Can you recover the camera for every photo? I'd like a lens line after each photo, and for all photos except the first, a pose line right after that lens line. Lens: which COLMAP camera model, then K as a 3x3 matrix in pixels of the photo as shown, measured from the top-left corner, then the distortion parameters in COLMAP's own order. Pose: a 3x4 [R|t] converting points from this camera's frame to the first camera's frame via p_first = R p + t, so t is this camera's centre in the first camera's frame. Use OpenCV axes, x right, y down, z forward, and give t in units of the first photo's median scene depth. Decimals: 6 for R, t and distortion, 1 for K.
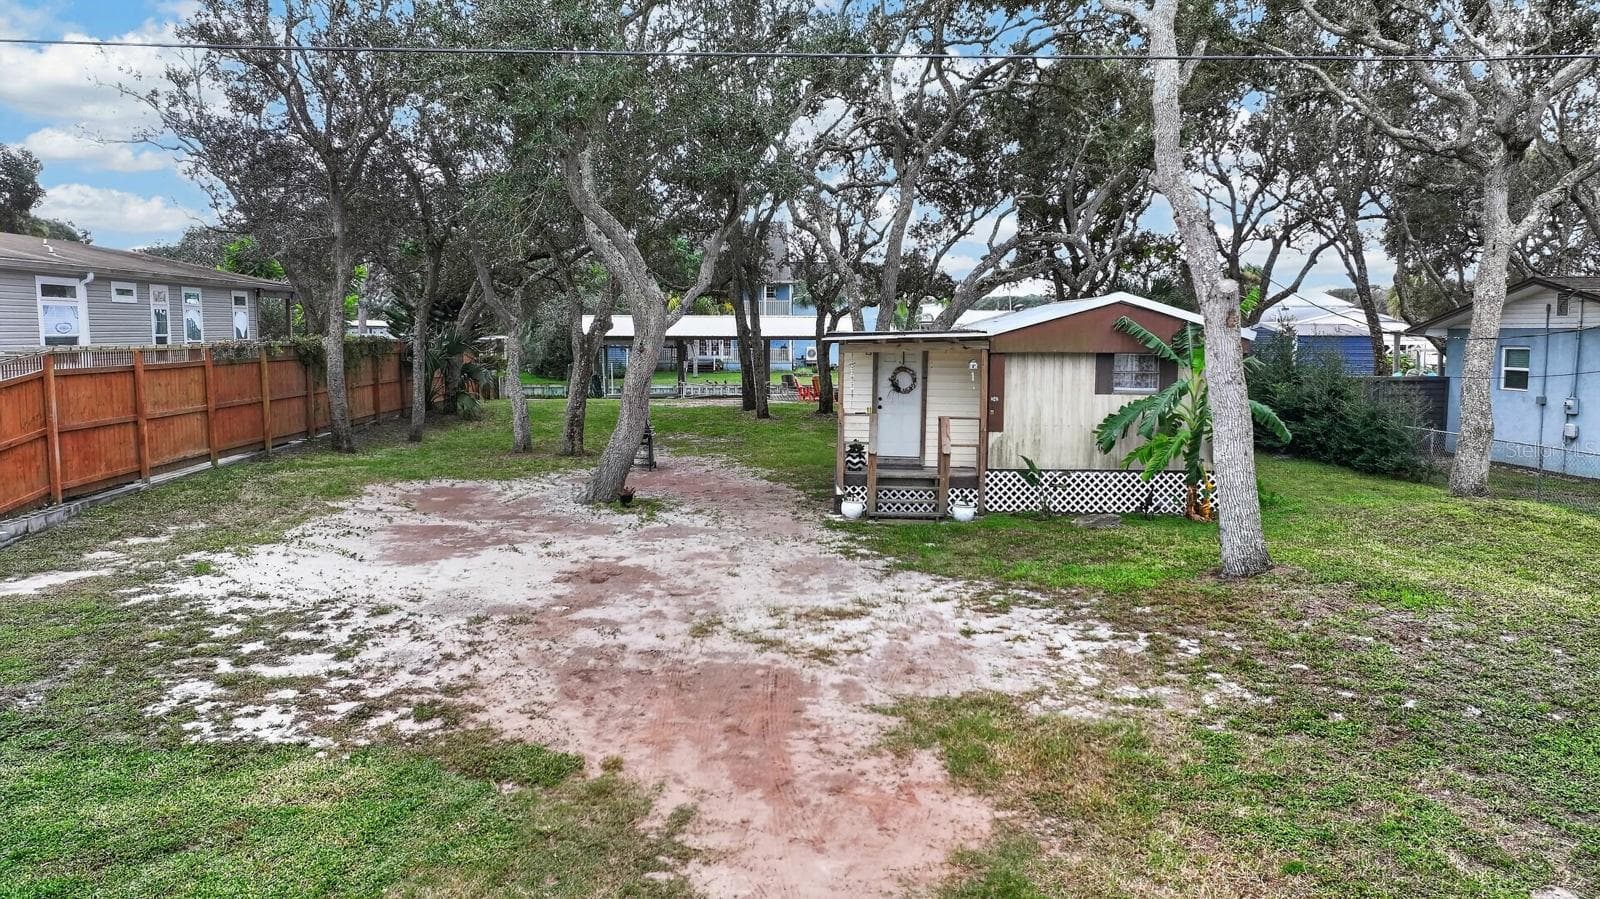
lens RADIAL K [[1111.6, 0, 799.5], [0, 1111.6, 443.7], [0, 0, 1]] dist [0.000065, 0.009260]
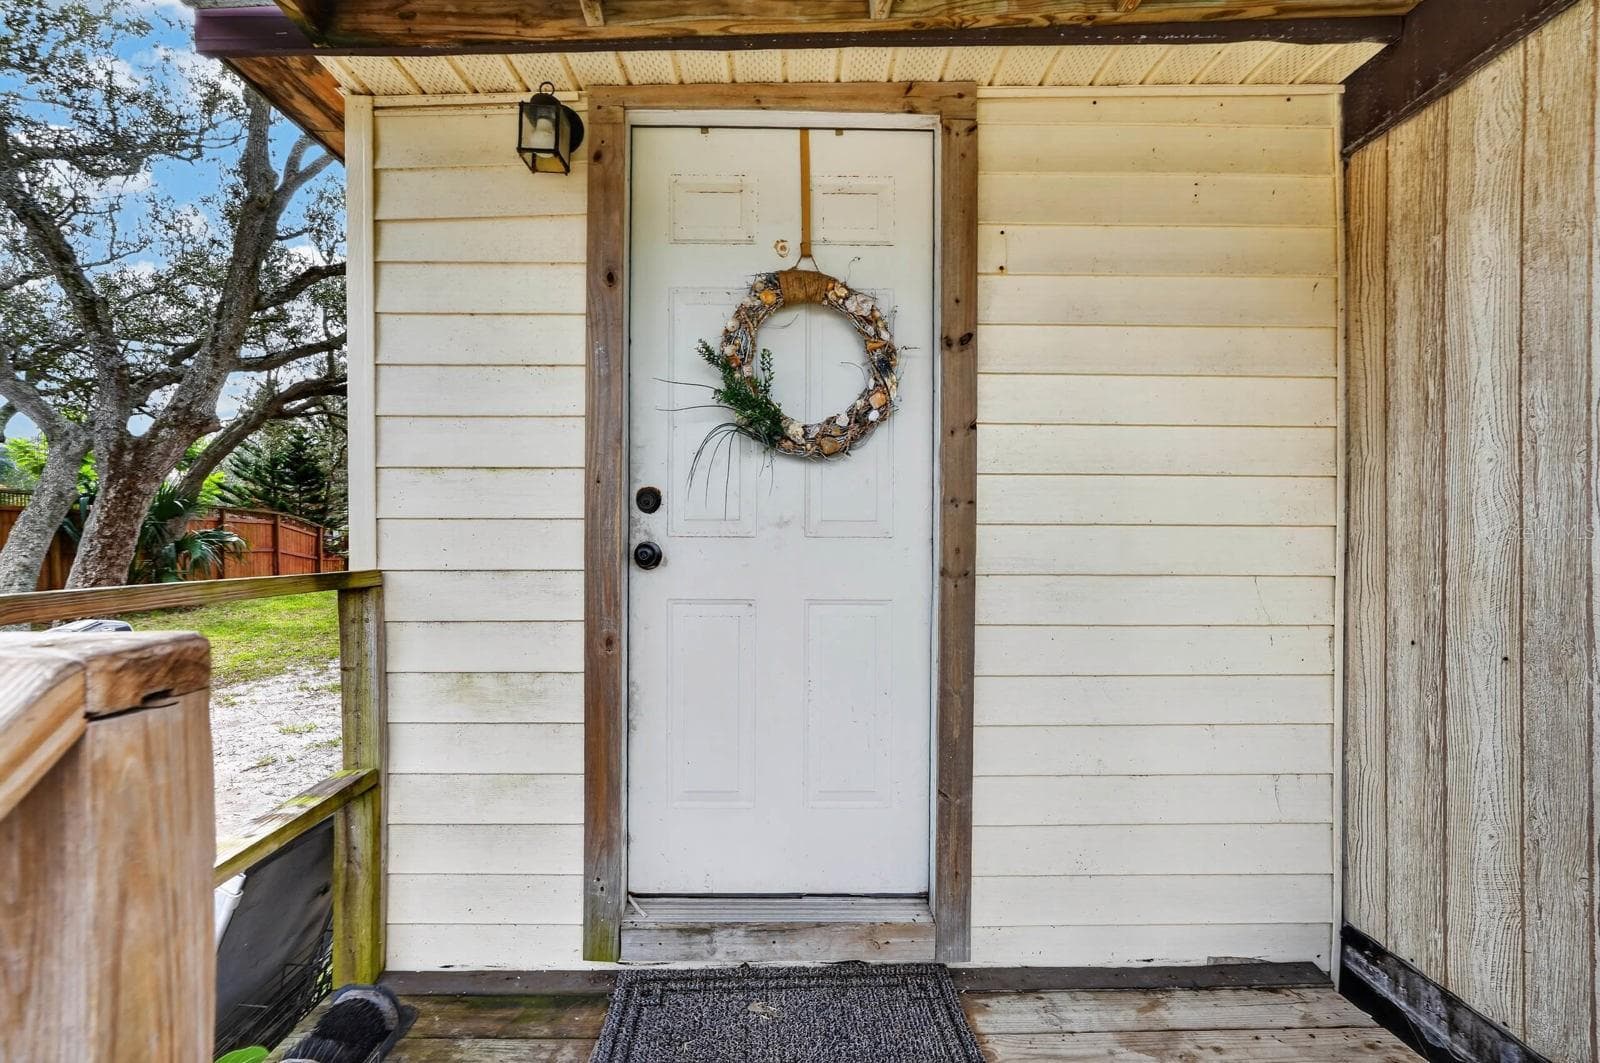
lens RADIAL K [[703.9, 0, 800.3], [0, 703.9, 540.7], [0, 0, 1]] dist [-0.002820, 0.001675]
pose [[0.996657, -0.006148, 0.081472, 0.144313], [0.014736, 0.994337, -0.105242, -0.042816], [-0.080364, 0.106090, 0.991104, 1.550665]]
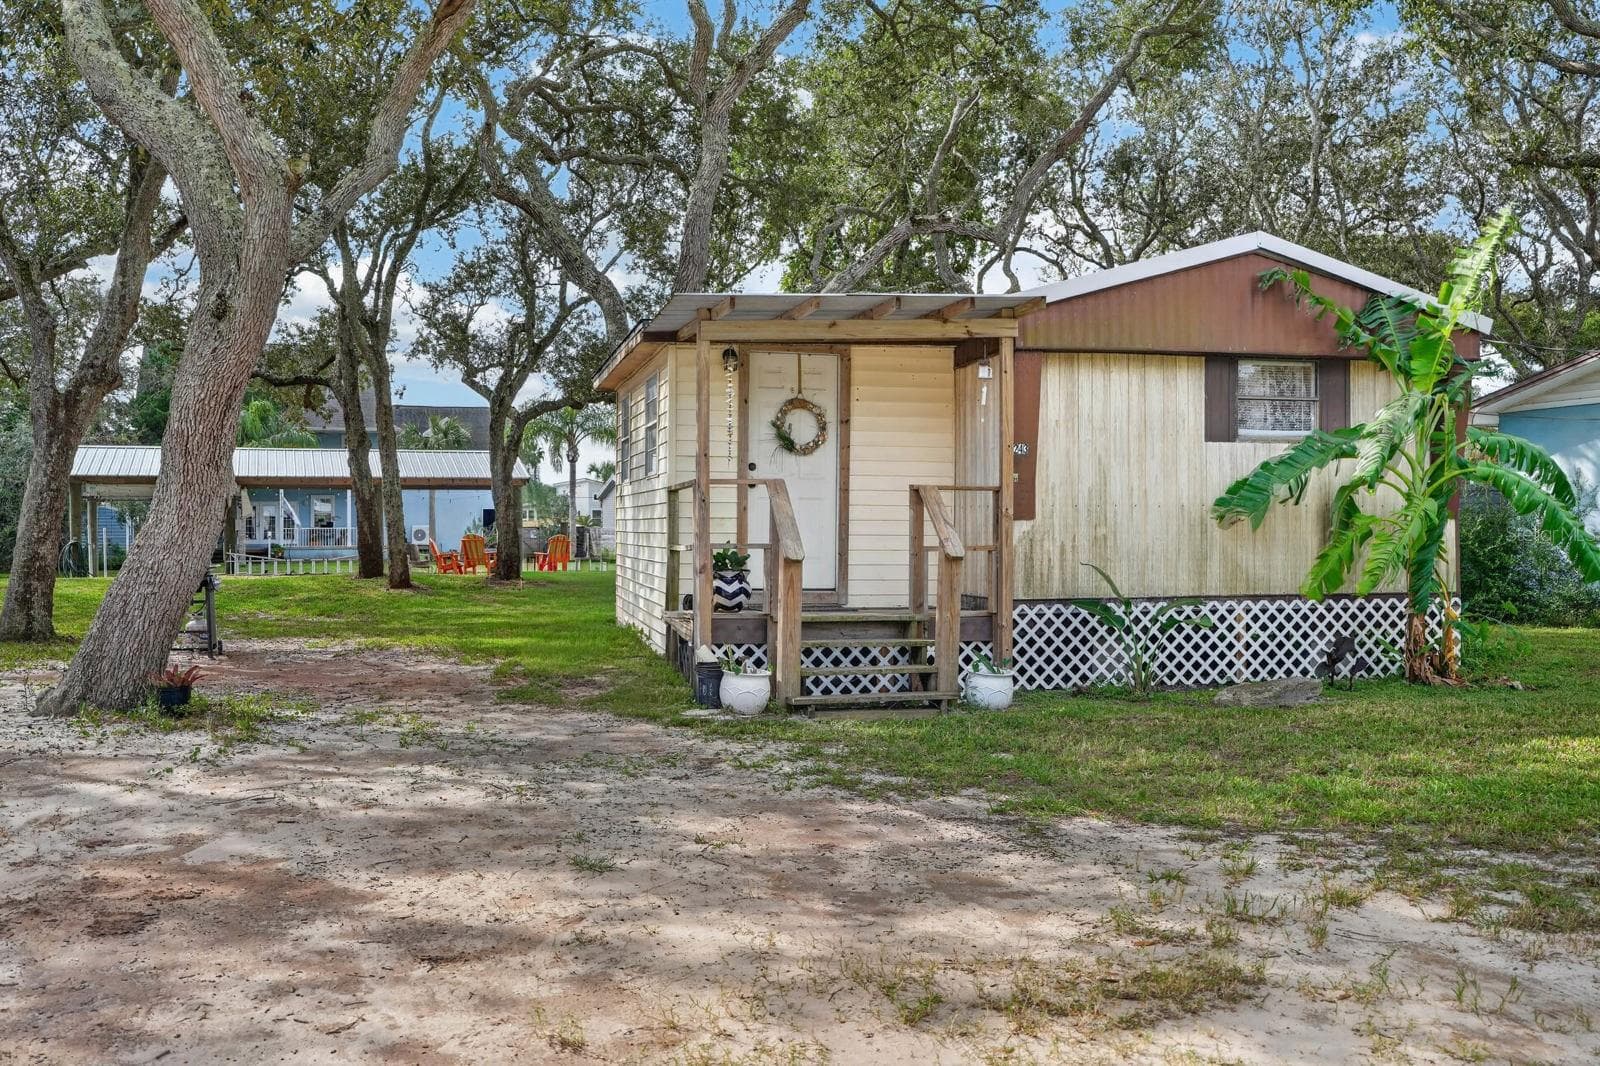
lens RADIAL K [[1427.9, 0, 791.6], [0, 1427.9, 537.9], [0, 0, 1]] dist [-0.007412, -0.000265]
pose [[0.958589, -0.009459, 0.284636, -0.143244], [0.037727, 0.994858, -0.093995, 0.080184], [-0.282283, 0.100841, 0.954016, 0.720584]]
